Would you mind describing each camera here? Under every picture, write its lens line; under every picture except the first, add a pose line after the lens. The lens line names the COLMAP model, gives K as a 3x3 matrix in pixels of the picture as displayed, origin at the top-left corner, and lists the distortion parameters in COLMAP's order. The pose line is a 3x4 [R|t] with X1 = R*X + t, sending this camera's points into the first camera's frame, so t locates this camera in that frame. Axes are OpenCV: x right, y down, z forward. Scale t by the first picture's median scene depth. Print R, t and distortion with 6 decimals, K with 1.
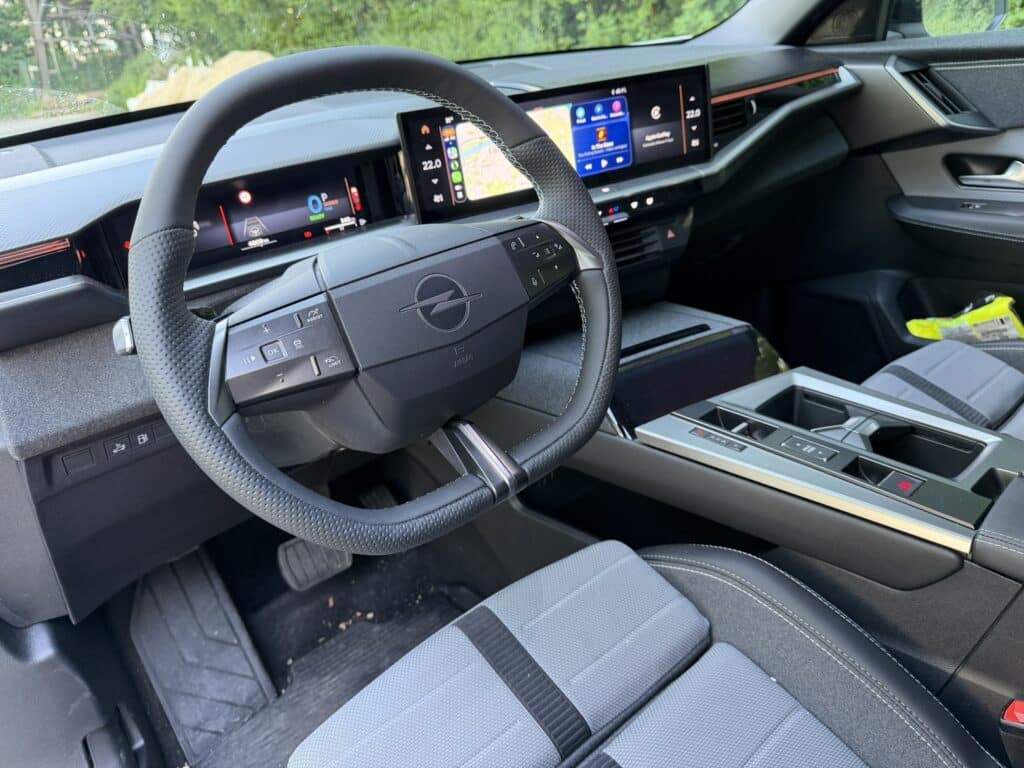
lens RADIAL K [[711.6, 0, 518.7], [0, 711.6, 384.8], [0, 0, 1]] dist [0.057982, -0.084853]
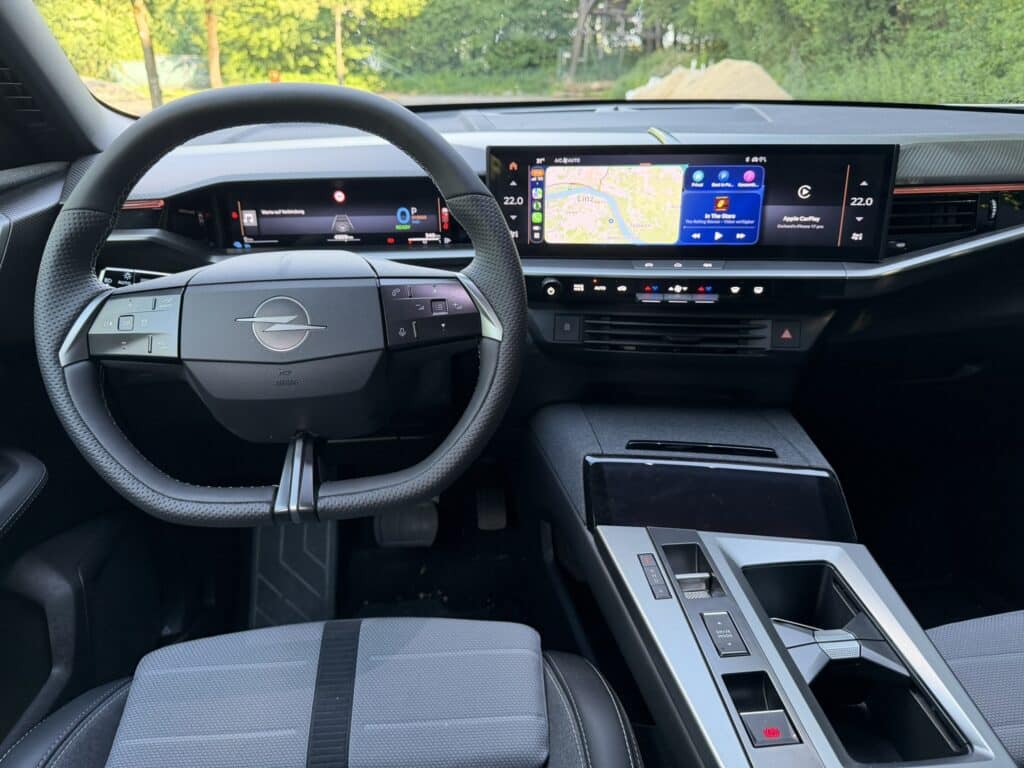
lens RADIAL K [[711.6, 0, 518.7], [0, 711.6, 384.8], [0, 0, 1]] dist [0.057982, -0.084853]
pose [[0.815655, 0.314298, -0.485720, 0.444400], [-0.320378, 0.944462, 0.073138, -0.134889], [0.481732, 0.095959, 0.871049, 0.146484]]
